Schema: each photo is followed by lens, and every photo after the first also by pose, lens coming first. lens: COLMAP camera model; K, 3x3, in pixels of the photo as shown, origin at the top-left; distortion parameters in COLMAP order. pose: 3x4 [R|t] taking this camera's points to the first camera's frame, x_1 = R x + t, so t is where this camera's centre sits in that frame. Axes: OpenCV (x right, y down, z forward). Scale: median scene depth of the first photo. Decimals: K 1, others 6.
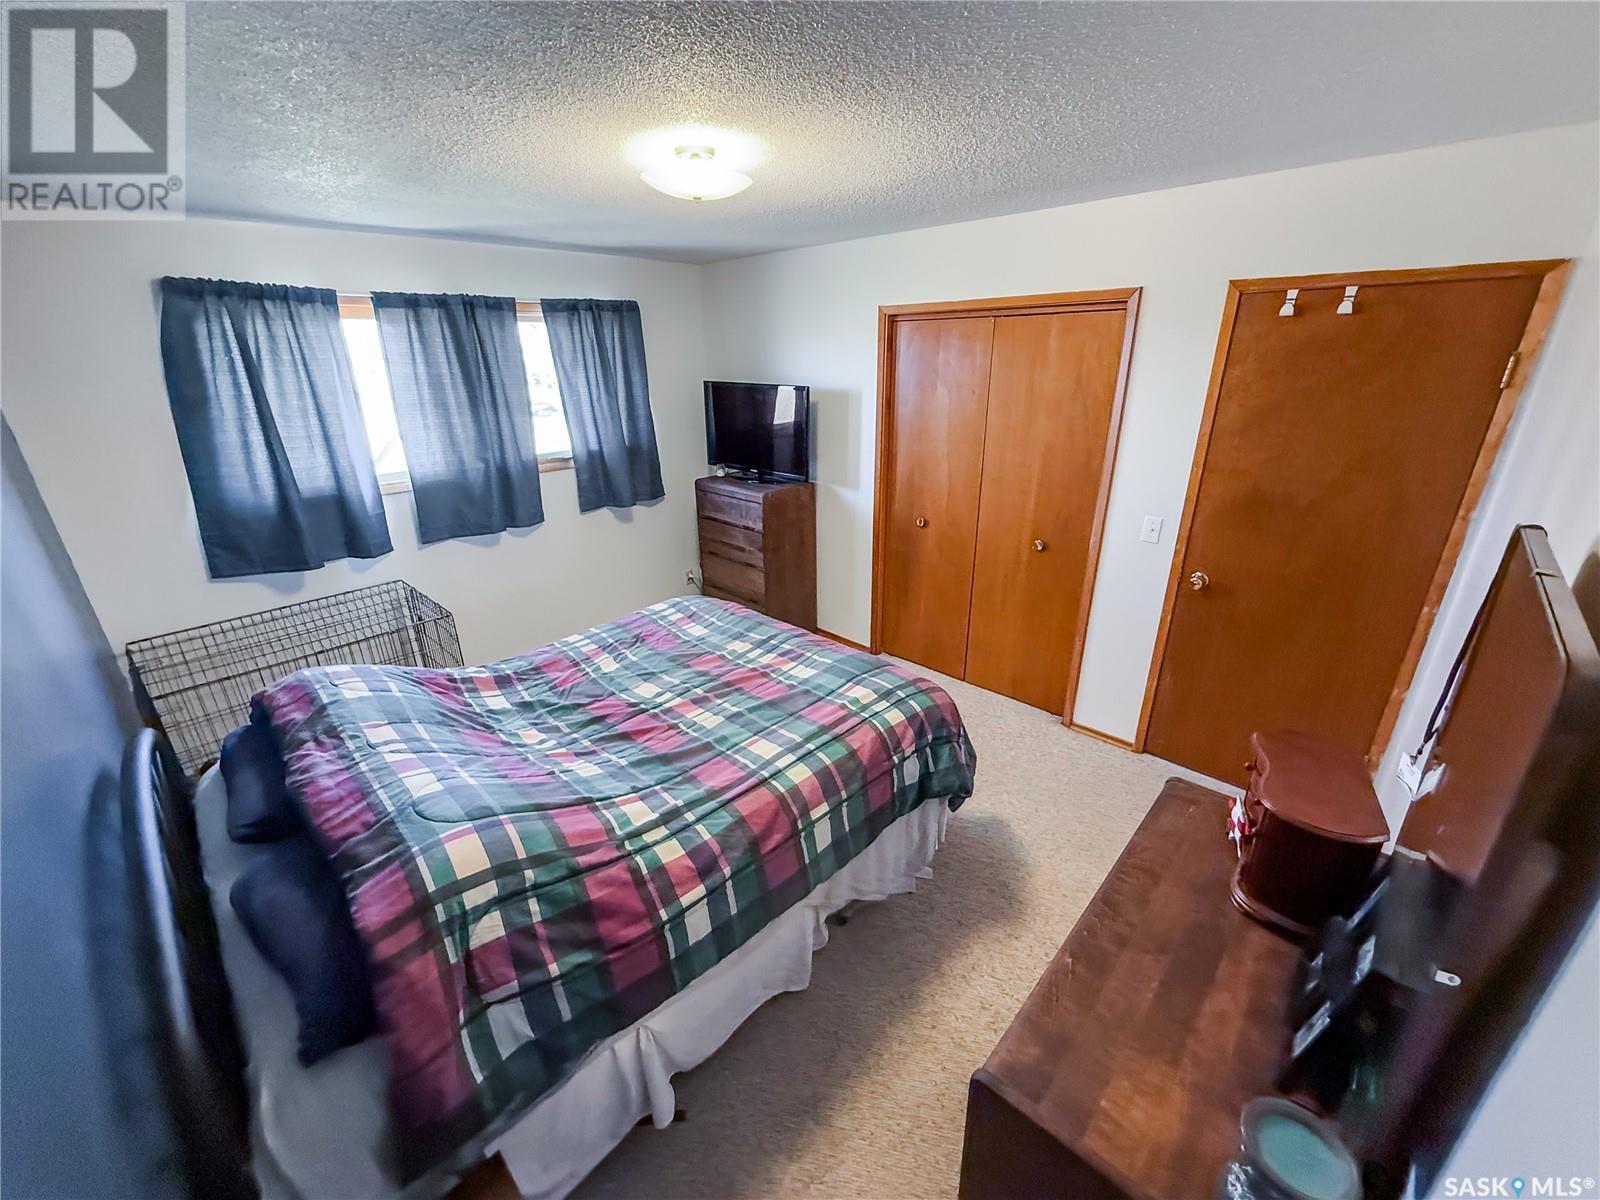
lens RADIAL K [[646.8, 0, 792.5], [0, 646.8, 602.5], [0, 0, 1]] dist [0.000403, -0.000152]
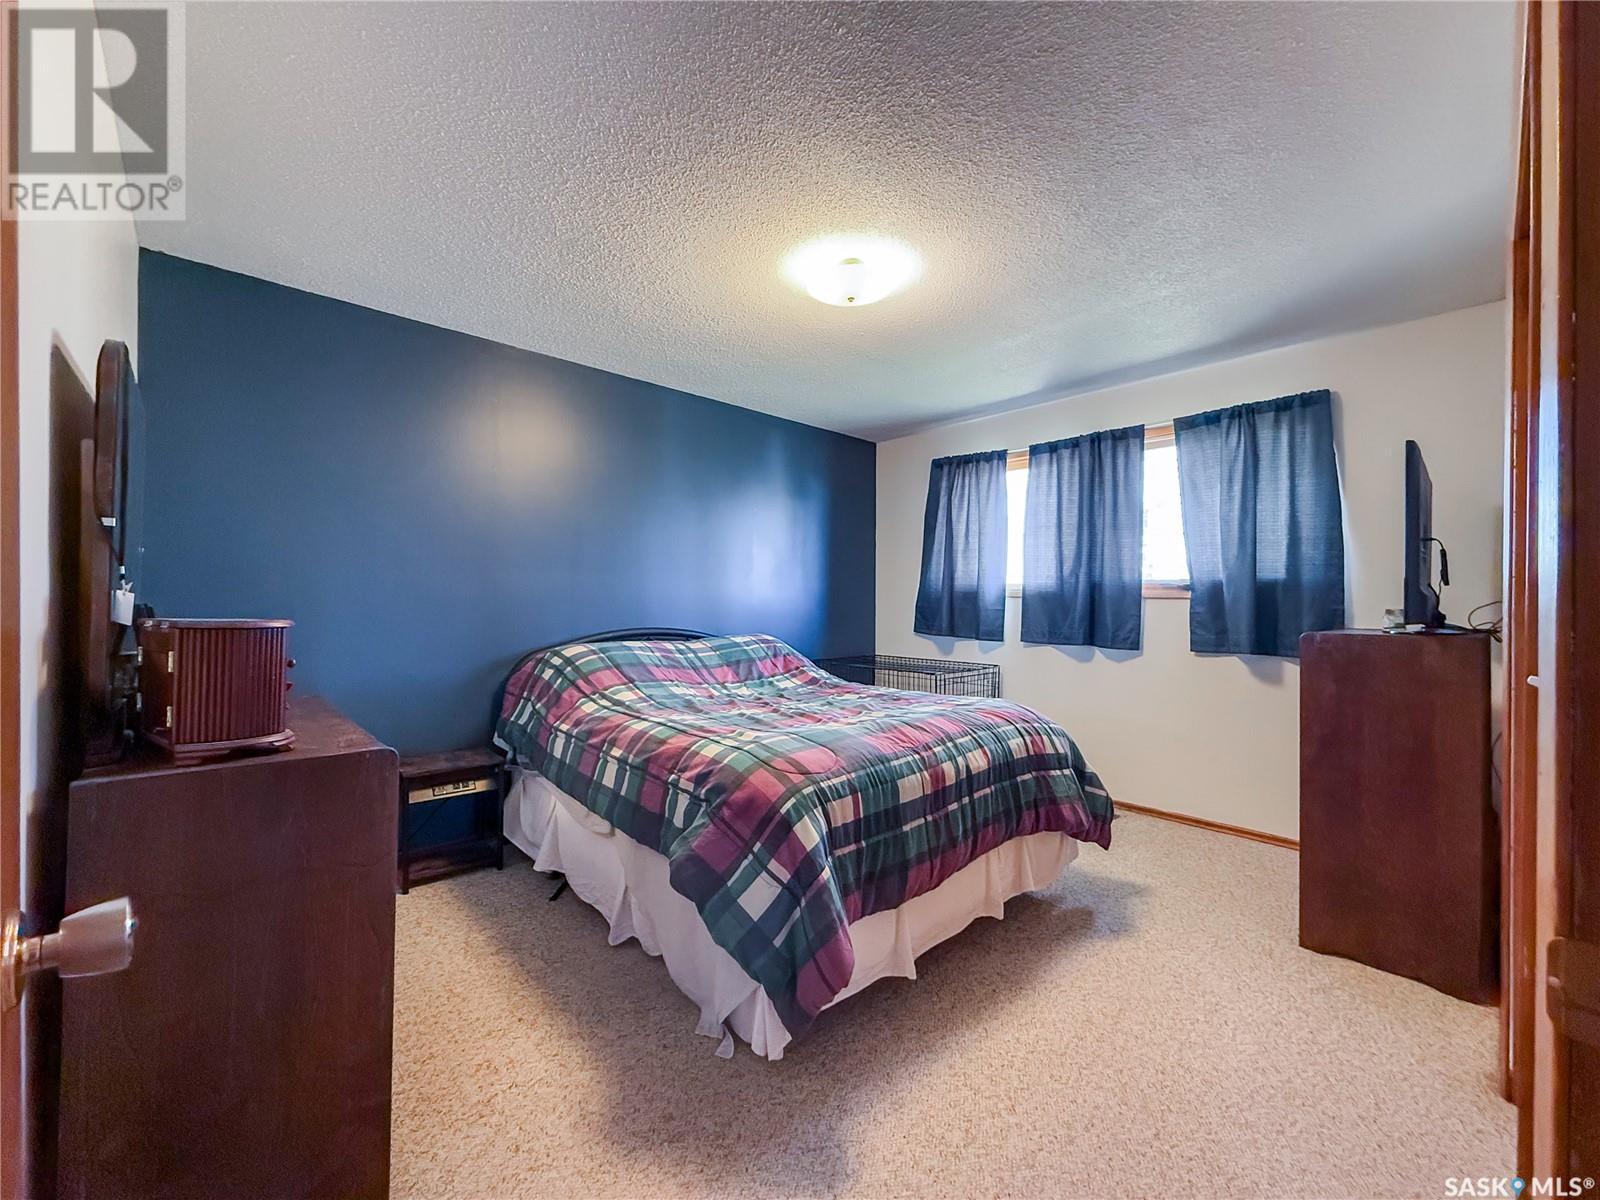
lens RADIAL K [[646.8, 0, 792.5], [0, 646.8, 602.5], [0, 0, 1]] dist [0.000403, -0.000152]
pose [[-0.065406, 0.021177, -0.997634, 0.653055], [-0.375388, 0.925810, 0.044263, -0.056273], [0.924557, 0.377395, -0.052604, 0.687206]]
